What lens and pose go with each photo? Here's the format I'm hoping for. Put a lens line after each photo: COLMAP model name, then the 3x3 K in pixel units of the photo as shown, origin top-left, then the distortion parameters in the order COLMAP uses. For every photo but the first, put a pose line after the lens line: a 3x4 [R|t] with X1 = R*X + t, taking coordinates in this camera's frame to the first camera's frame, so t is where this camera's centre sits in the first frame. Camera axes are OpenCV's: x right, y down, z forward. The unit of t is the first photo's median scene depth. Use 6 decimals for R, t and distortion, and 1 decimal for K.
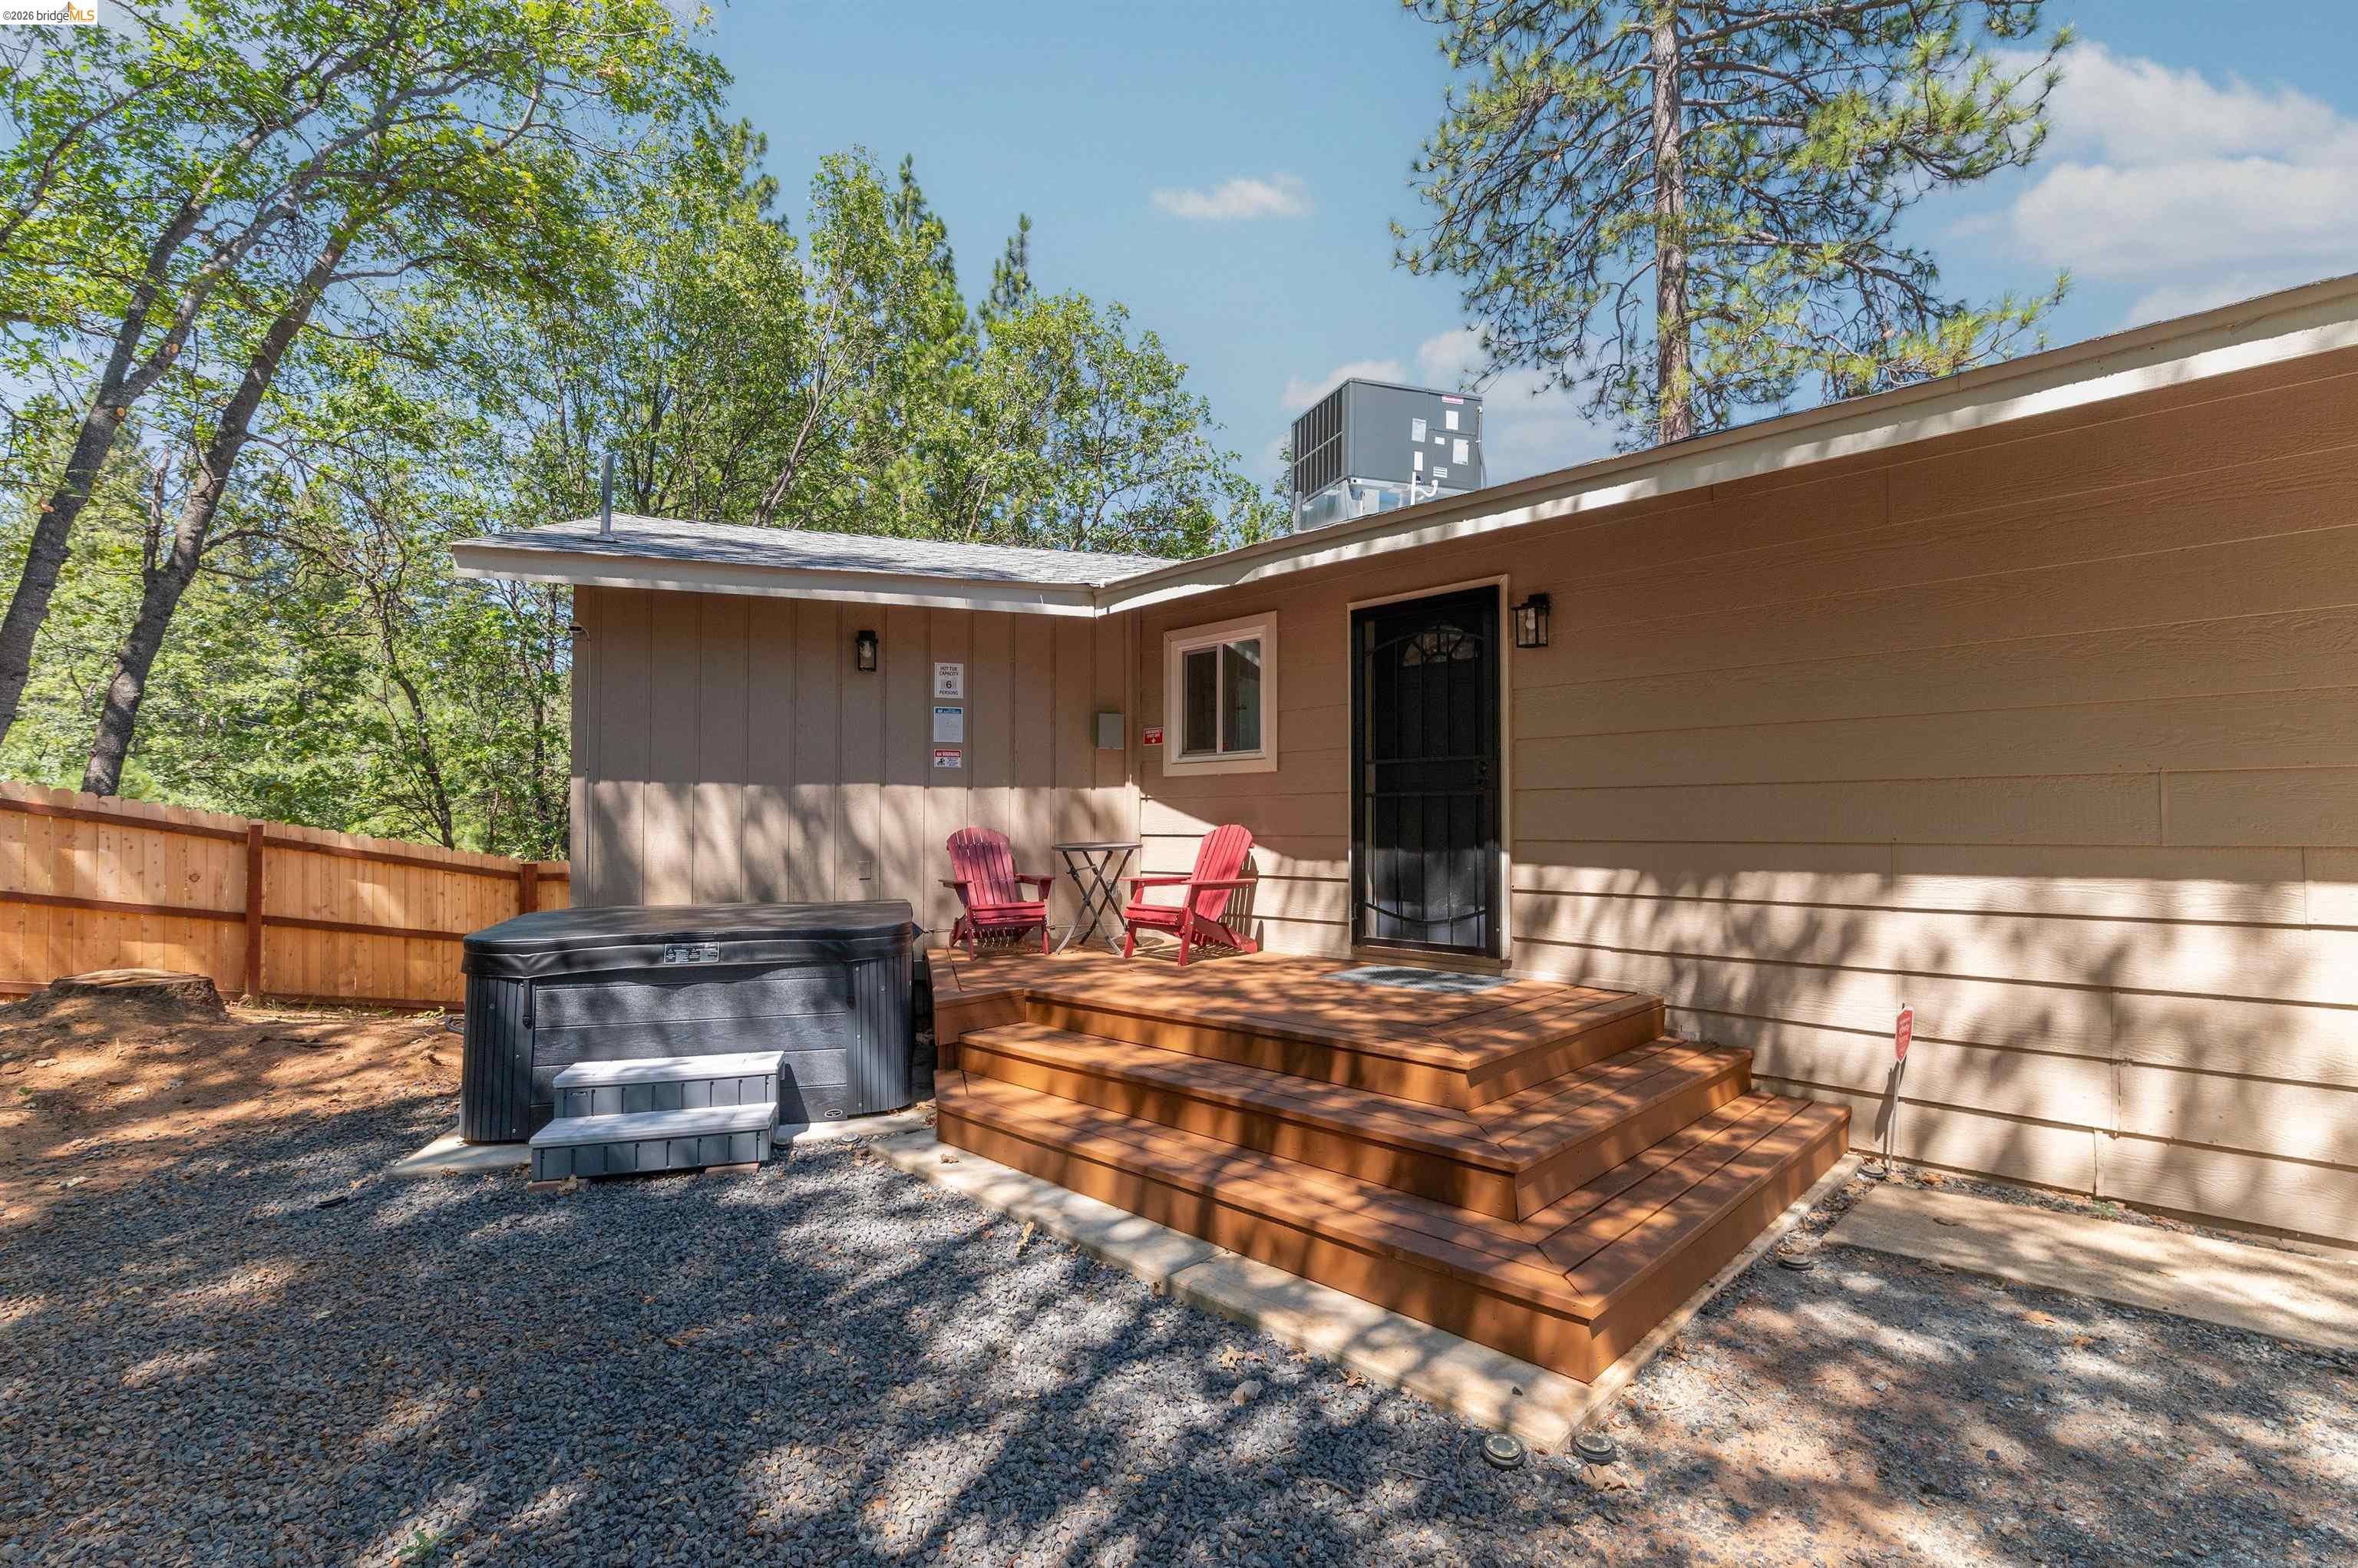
lens RADIAL K [[993.9, 0, 1172.7], [0, 993.9, 787.7], [0, 0, 1]] dist [0.000422, 0.000370]
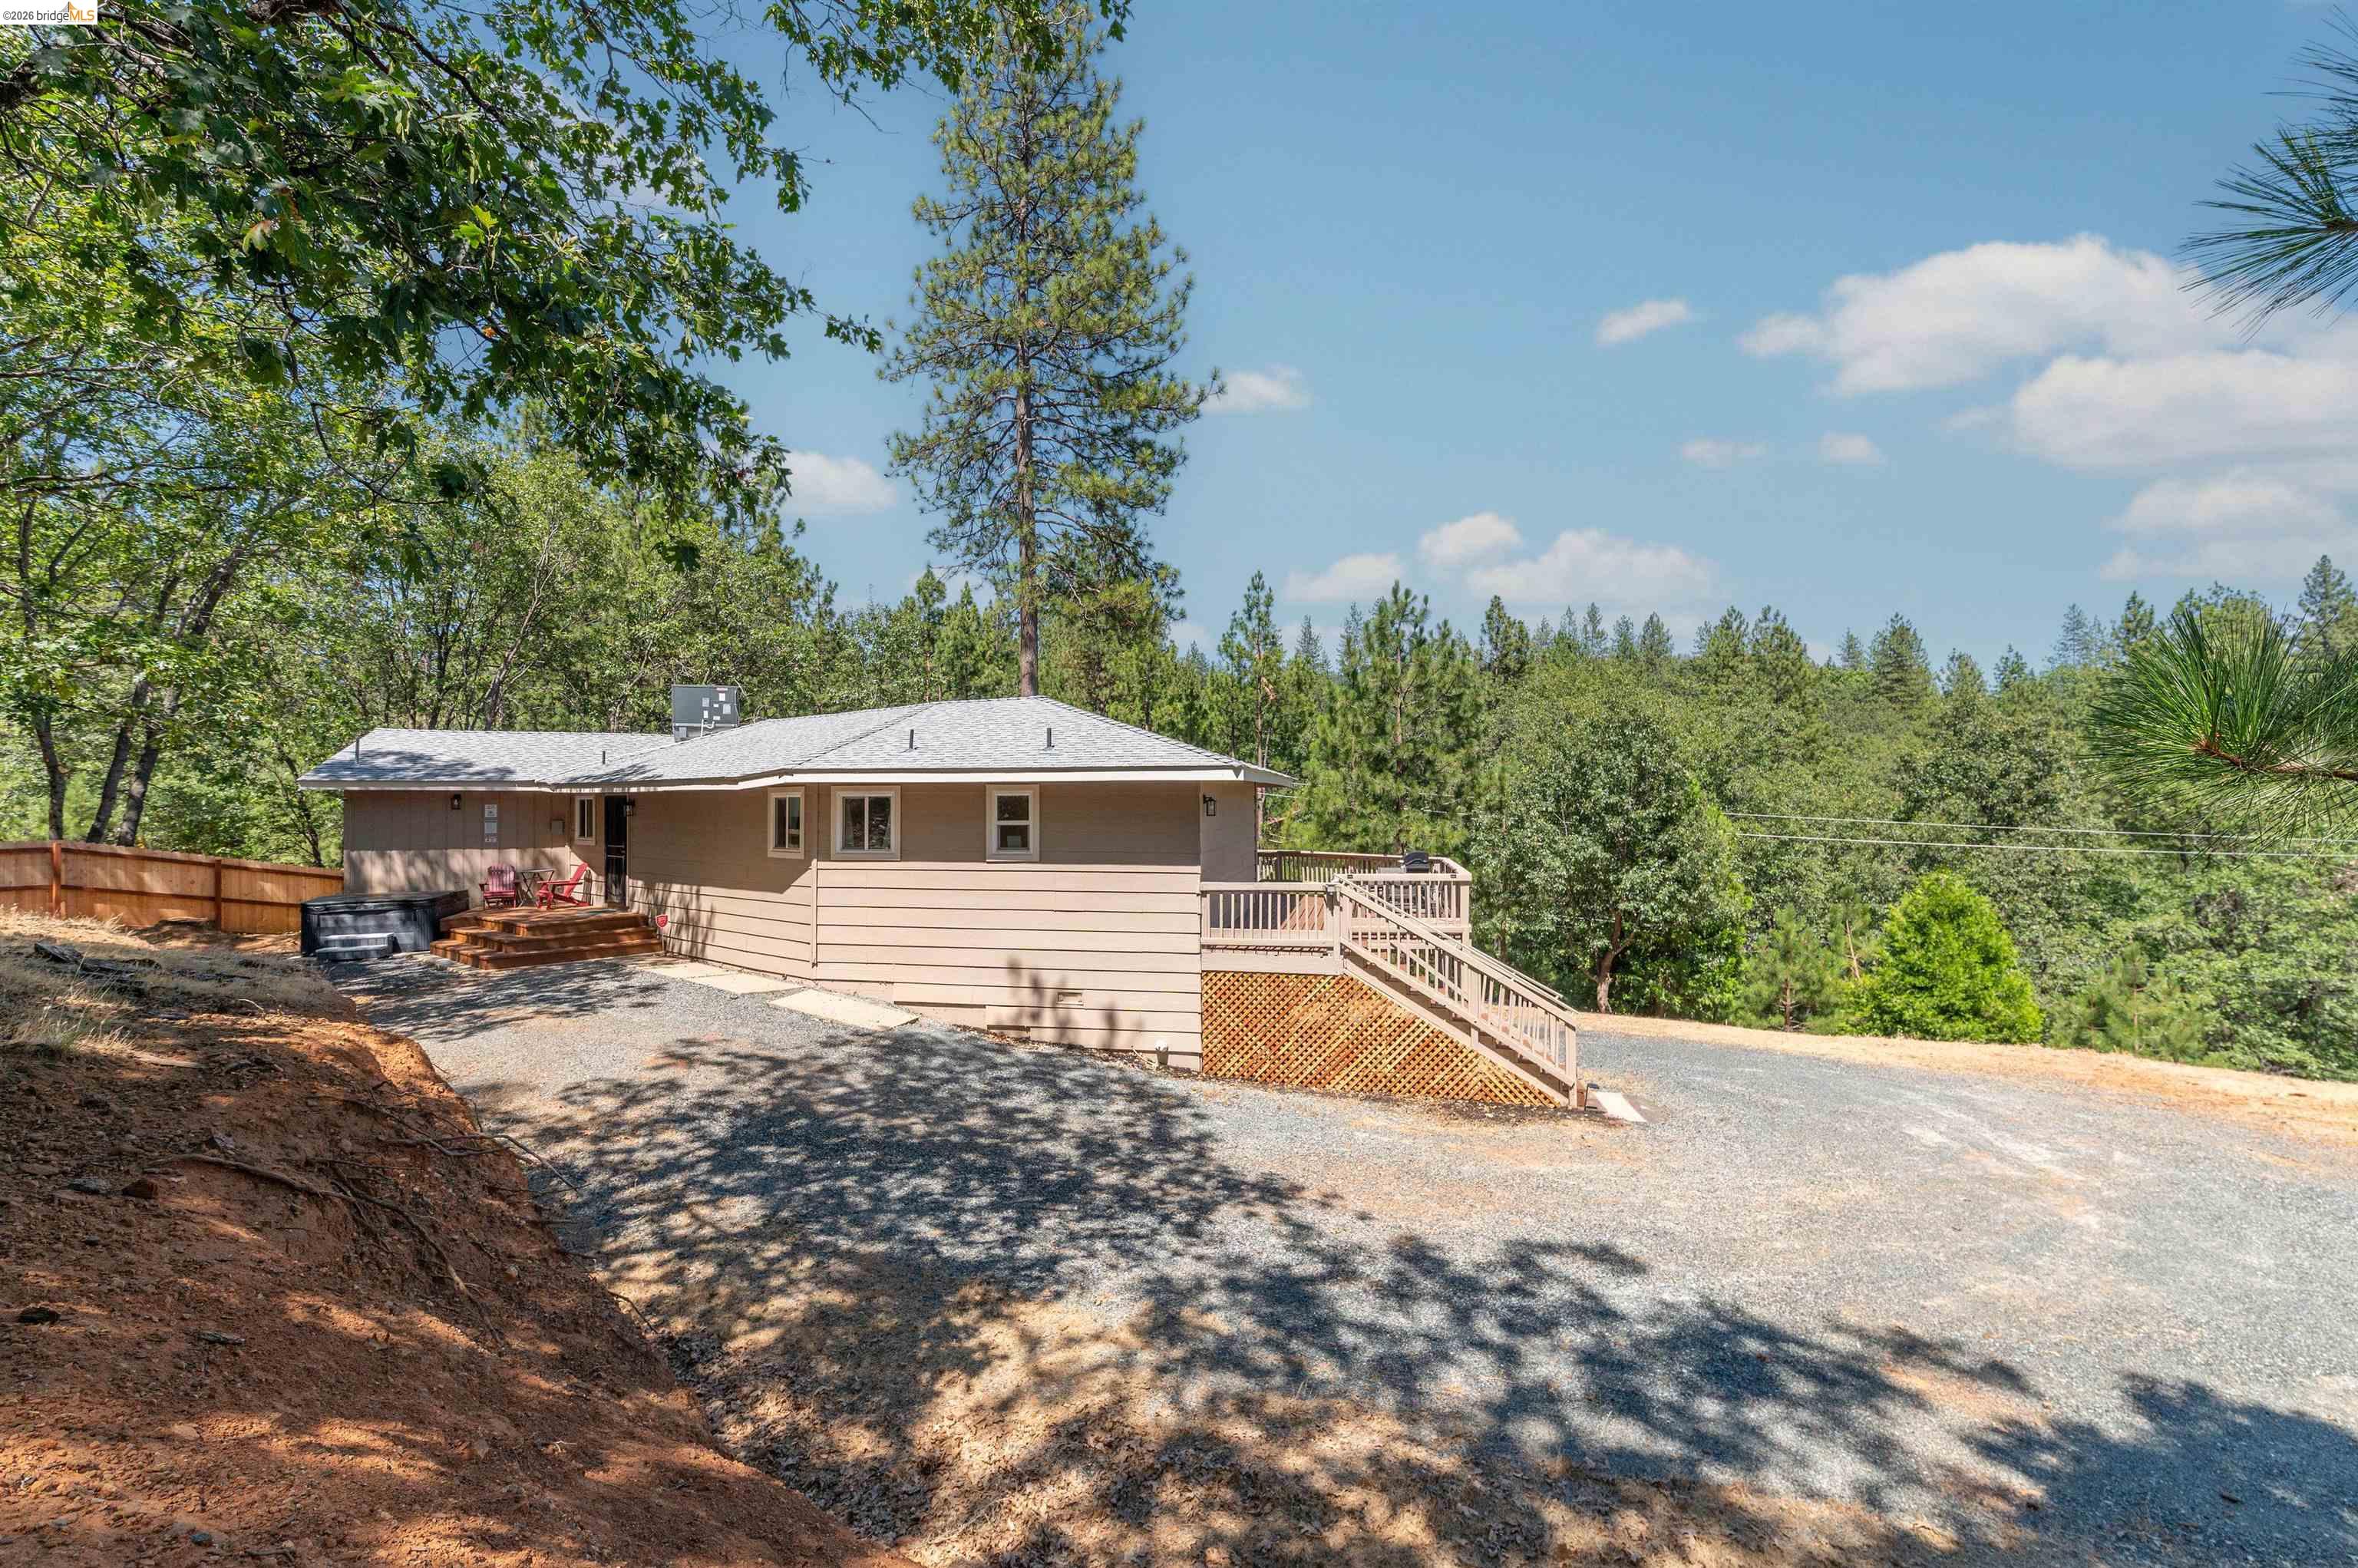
lens RADIAL K [[993.9, 0, 1172.7], [0, 993.9, 787.7], [0, 0, 1]] dist [0.000422, 0.000370]
pose [[0.998023, -0.001583, 0.062836, 1.579381], [0.000145, 0.999738, 0.022879, -0.248913], [-0.062855, -0.022825, 0.997762, -1.980661]]
